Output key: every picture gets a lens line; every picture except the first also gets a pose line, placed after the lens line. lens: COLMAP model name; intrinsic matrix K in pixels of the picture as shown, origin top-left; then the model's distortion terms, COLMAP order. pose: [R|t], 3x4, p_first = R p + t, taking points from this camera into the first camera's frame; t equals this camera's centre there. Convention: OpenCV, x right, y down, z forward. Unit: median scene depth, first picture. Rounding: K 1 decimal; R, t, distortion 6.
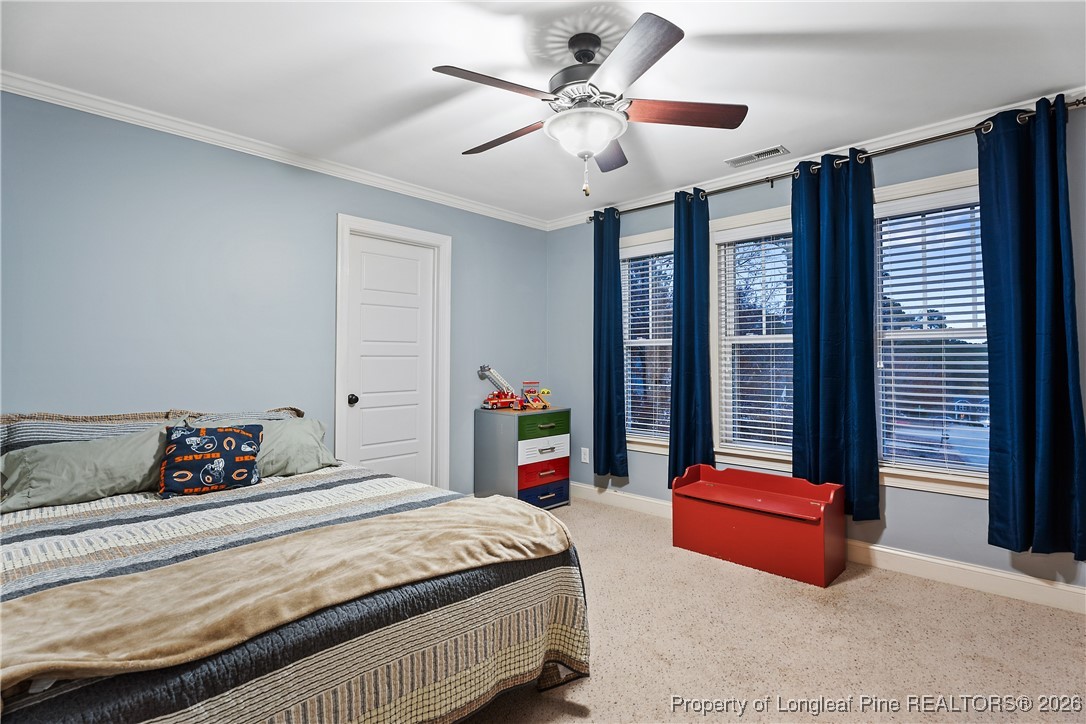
lens RADIAL K [[526.4, 0, 544.6], [0, 526.4, 363.7], [0, 0, 1]] dist [0.001033, -0.000078]
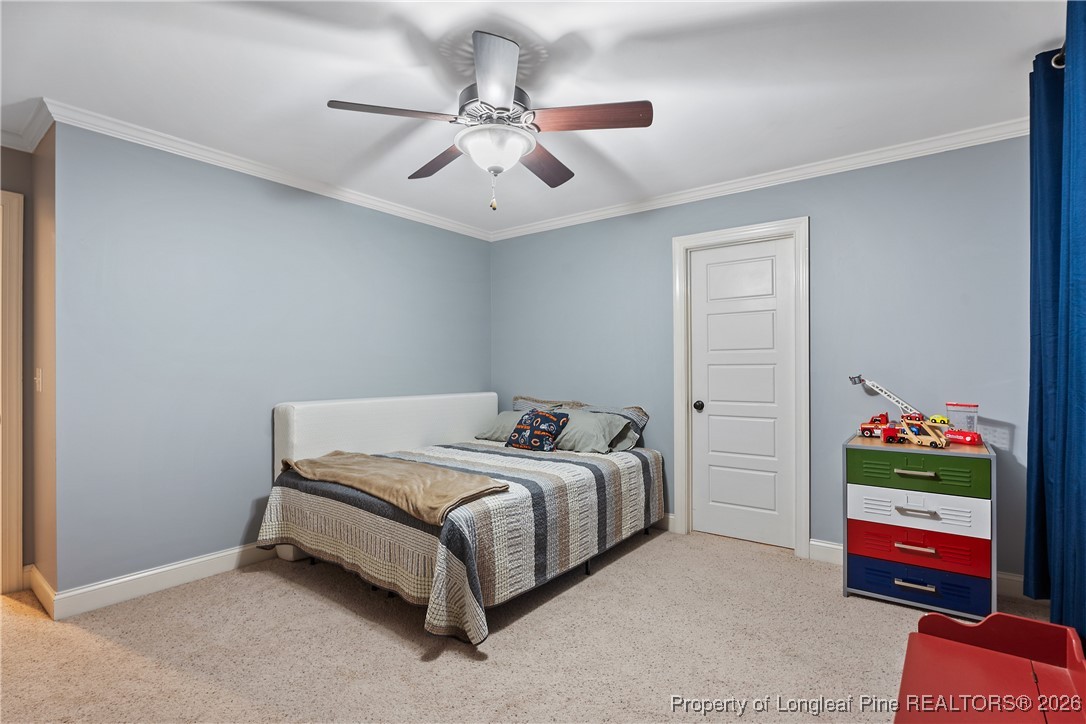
lens RADIAL K [[526.4, 0, 544.6], [0, 526.4, 363.7], [0, 0, 1]] dist [0.001033, -0.000078]
pose [[0.115547, -0.014680, -0.993194, 0.959852], [-0.005117, 0.999869, -0.015374, 0.001976], [0.993289, 0.006858, 0.115456, 0.833879]]
